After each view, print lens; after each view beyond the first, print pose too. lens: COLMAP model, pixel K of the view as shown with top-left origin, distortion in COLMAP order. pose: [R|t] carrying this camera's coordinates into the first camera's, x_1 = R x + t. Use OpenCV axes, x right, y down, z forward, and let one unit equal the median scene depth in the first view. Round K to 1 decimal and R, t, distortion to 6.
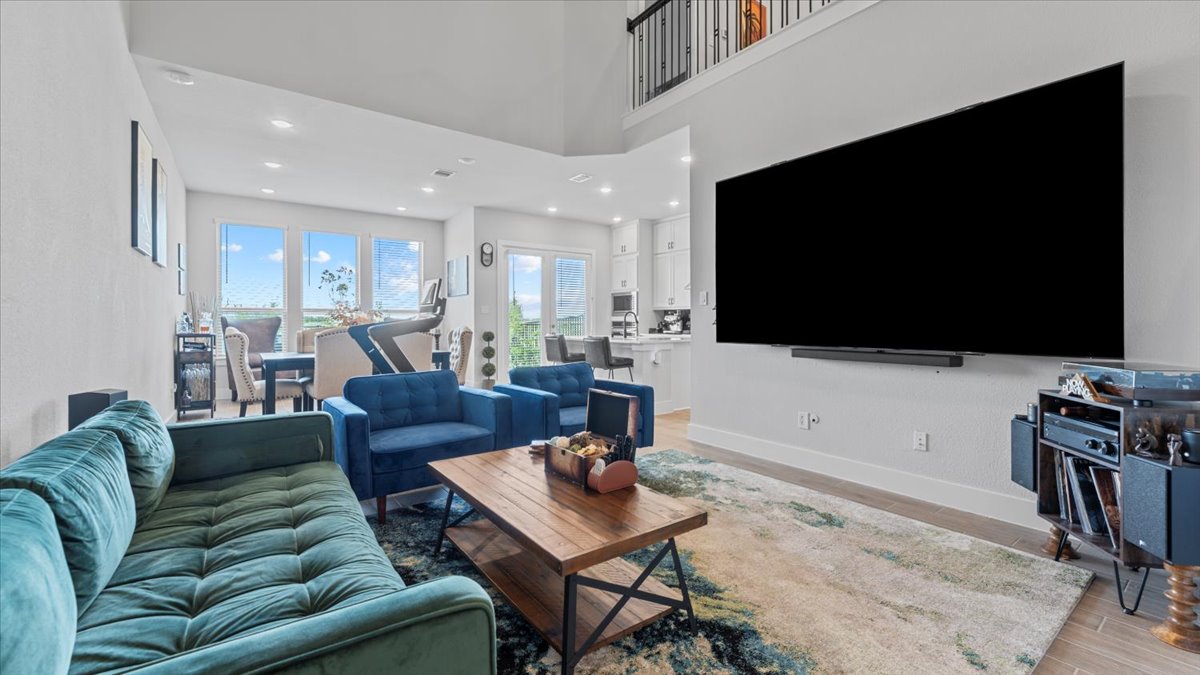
lens RADIAL K [[482.2, 0, 604.7], [0, 482.2, 316.0], [0, 0, 1]] dist [-0.000877, -0.000048]
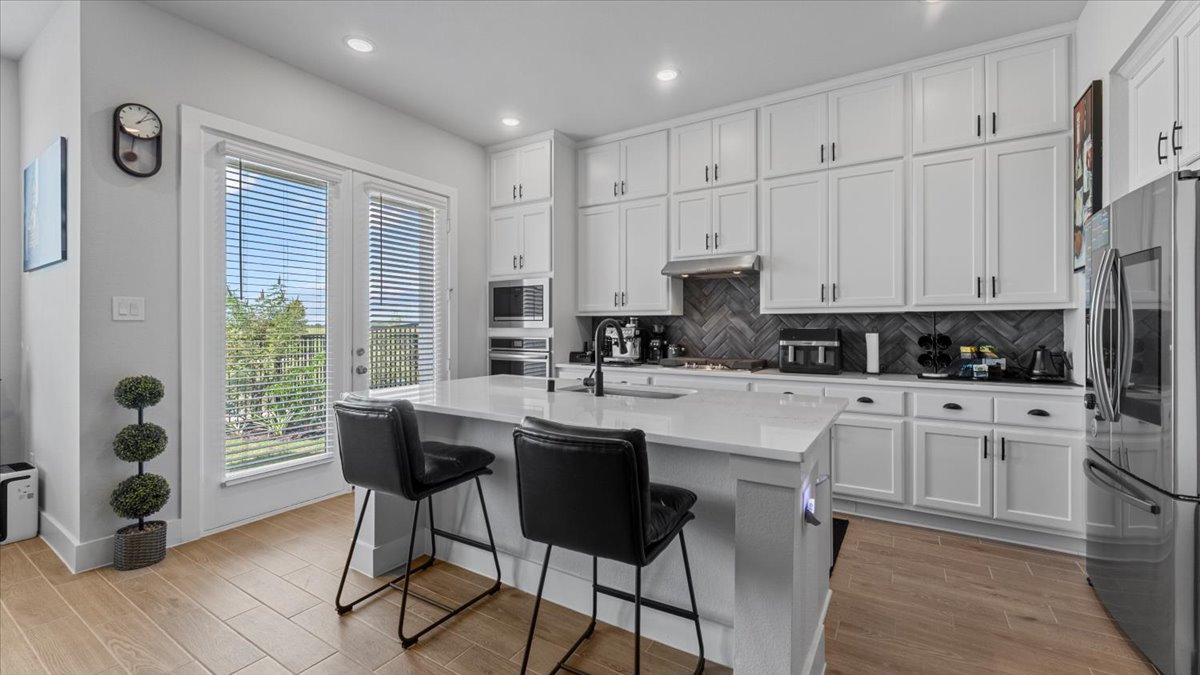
lens RADIAL K [[488.0, 0, 603.1], [0, 488.0, 332.3], [0, 0, 1]] dist [-0.001003, -0.000028]
pose [[0.932196, 0.000961, 0.361953, -0.062338], [-0.007676, 0.999824, 0.017114, -0.004571], [-0.361873, -0.018732, 0.932039, 0.517167]]
